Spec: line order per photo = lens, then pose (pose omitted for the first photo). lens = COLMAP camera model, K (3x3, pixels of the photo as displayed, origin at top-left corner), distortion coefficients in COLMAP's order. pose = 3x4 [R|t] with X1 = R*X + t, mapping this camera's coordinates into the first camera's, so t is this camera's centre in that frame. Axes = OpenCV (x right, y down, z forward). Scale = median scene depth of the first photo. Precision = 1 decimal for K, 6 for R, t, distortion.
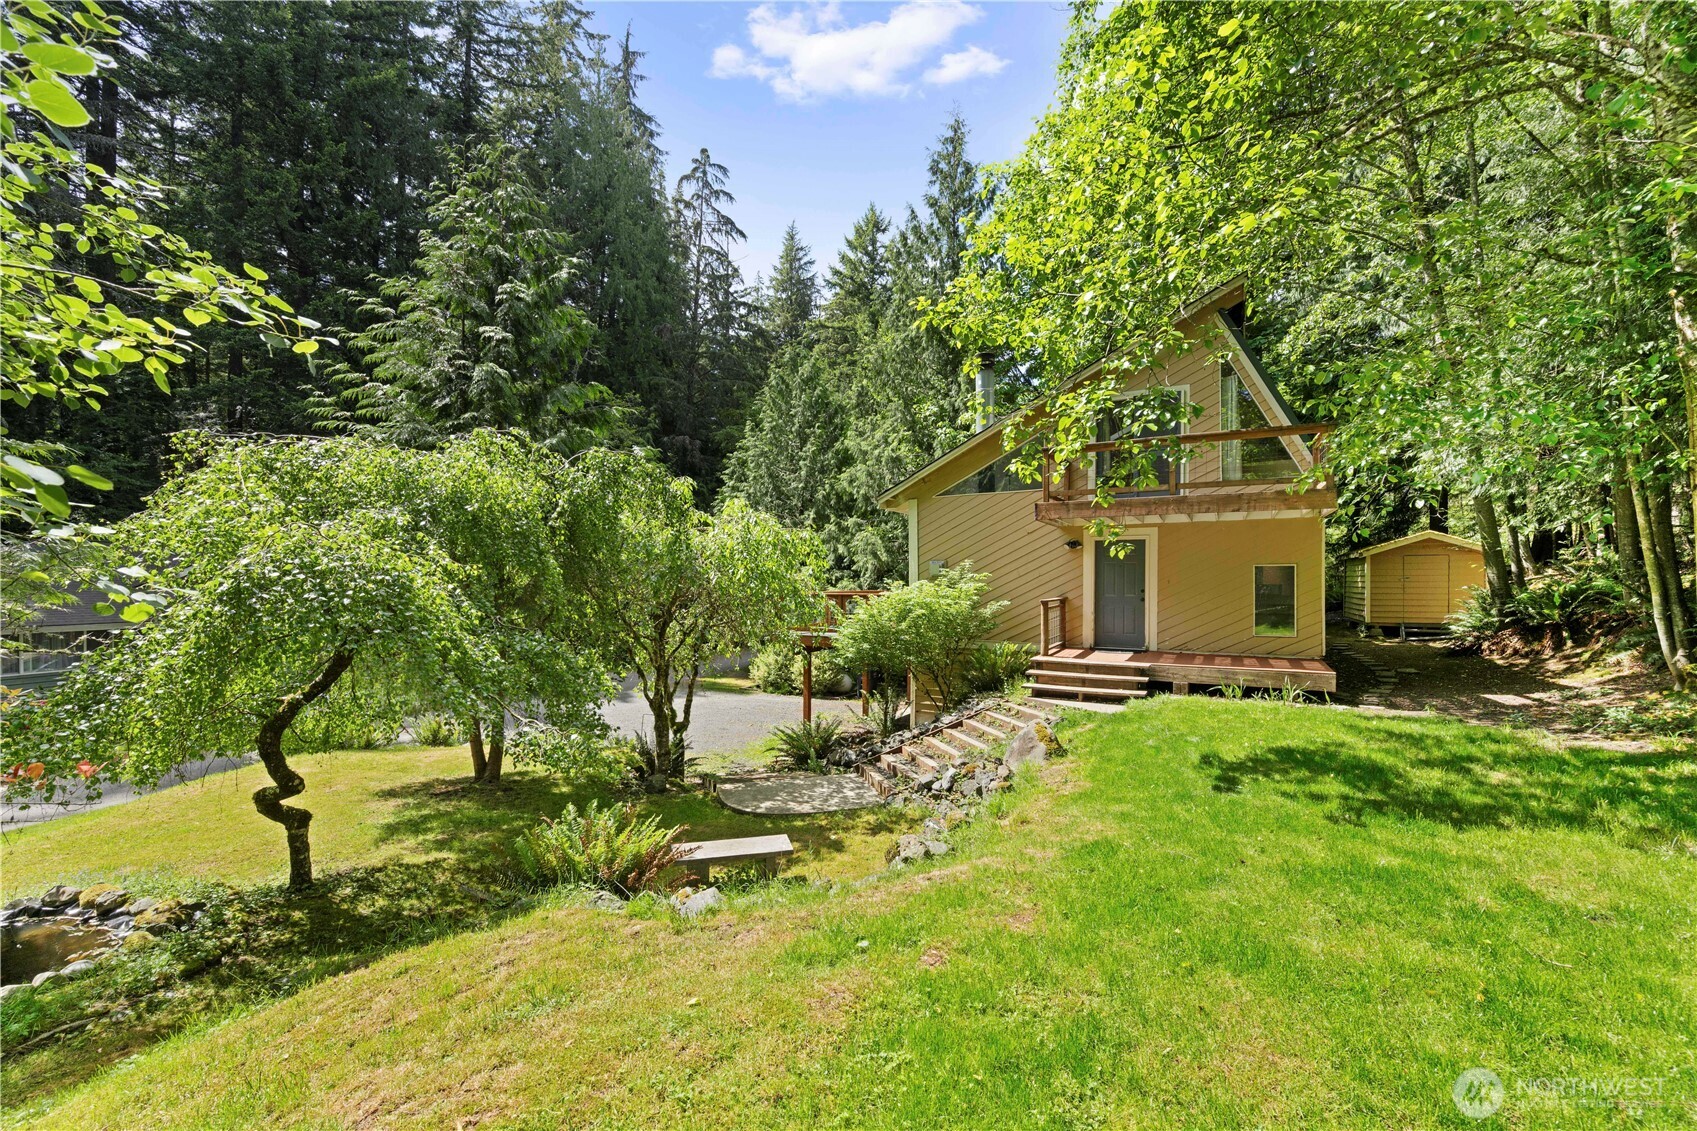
lens RADIAL K [[692.6, 0, 848.5], [0, 692.6, 565.5], [0, 0, 1]] dist [0.000779, 0.000052]
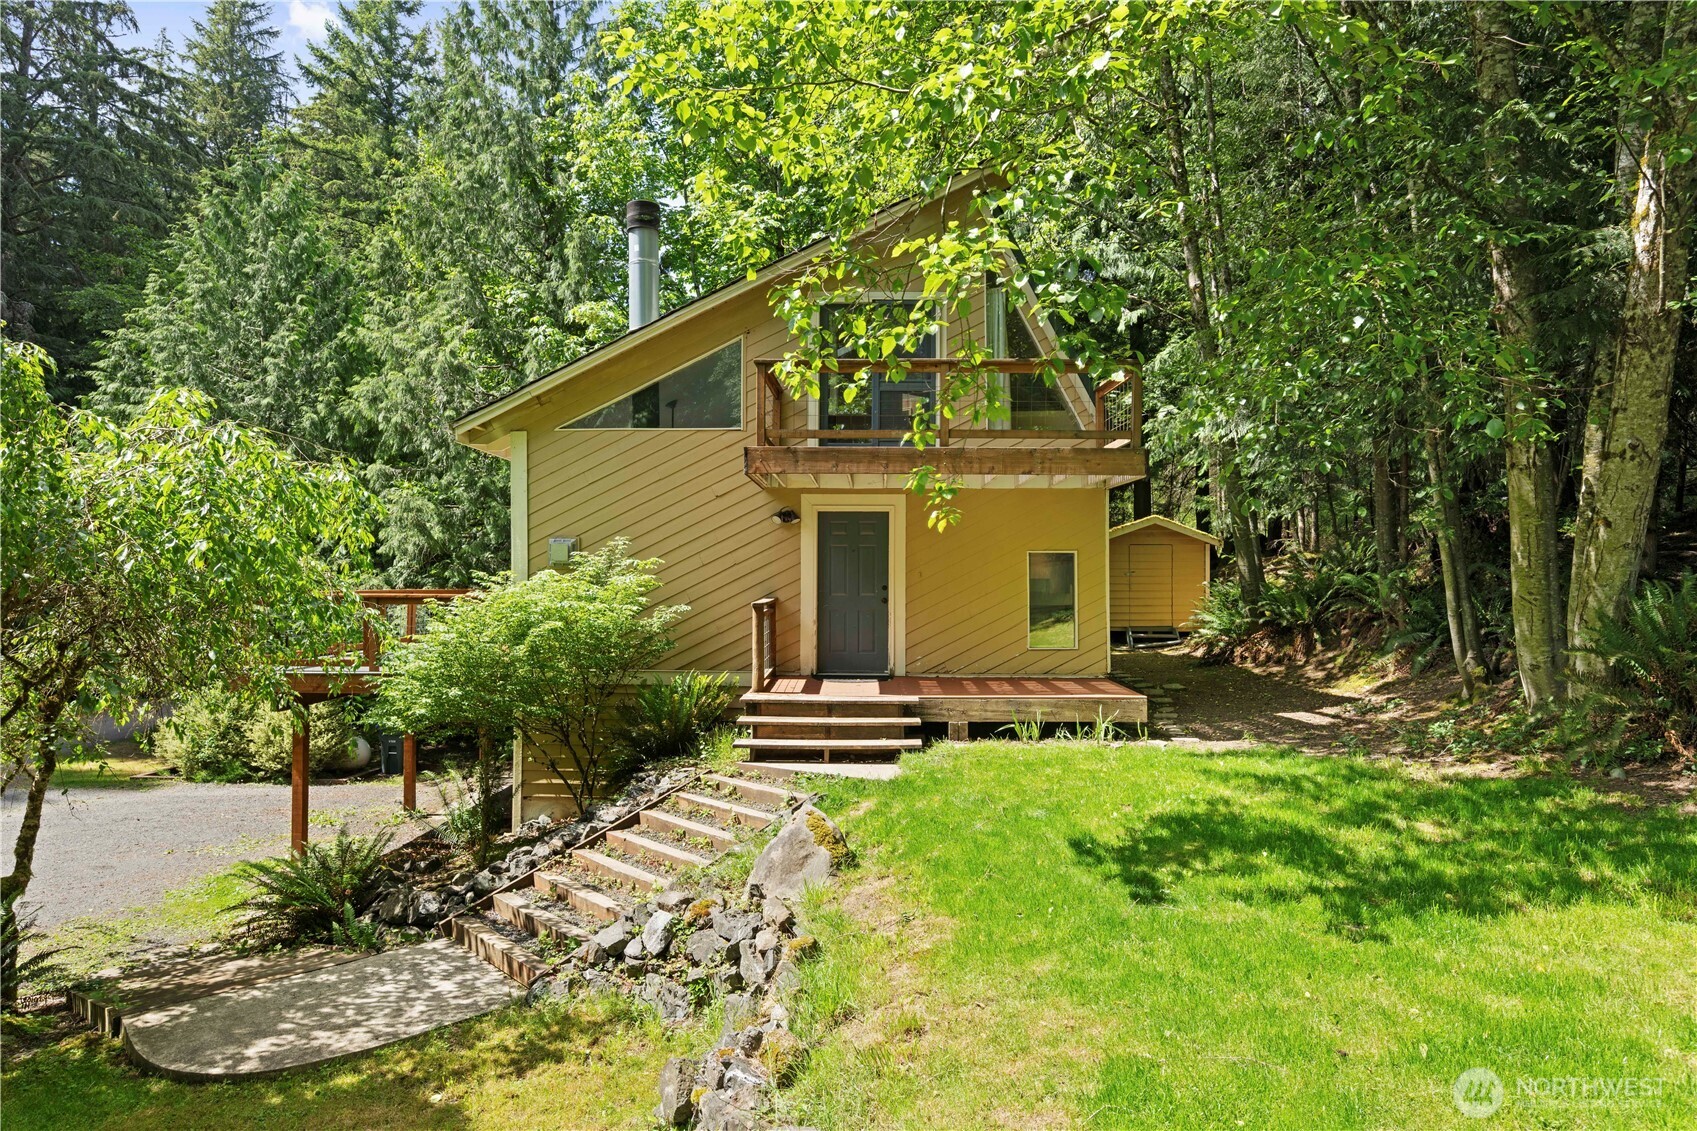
lens RADIAL K [[985.0, 0, 848.0], [0, 985.0, 555.1], [0, 0, 1]] dist [-0.005877, -0.002269]
pose [[0.880047, 0.013671, 0.474691, -0.069286], [-0.013755, 0.999900, -0.003295, 0.009154], [-0.474688, -0.003629, 0.880147, 0.185737]]
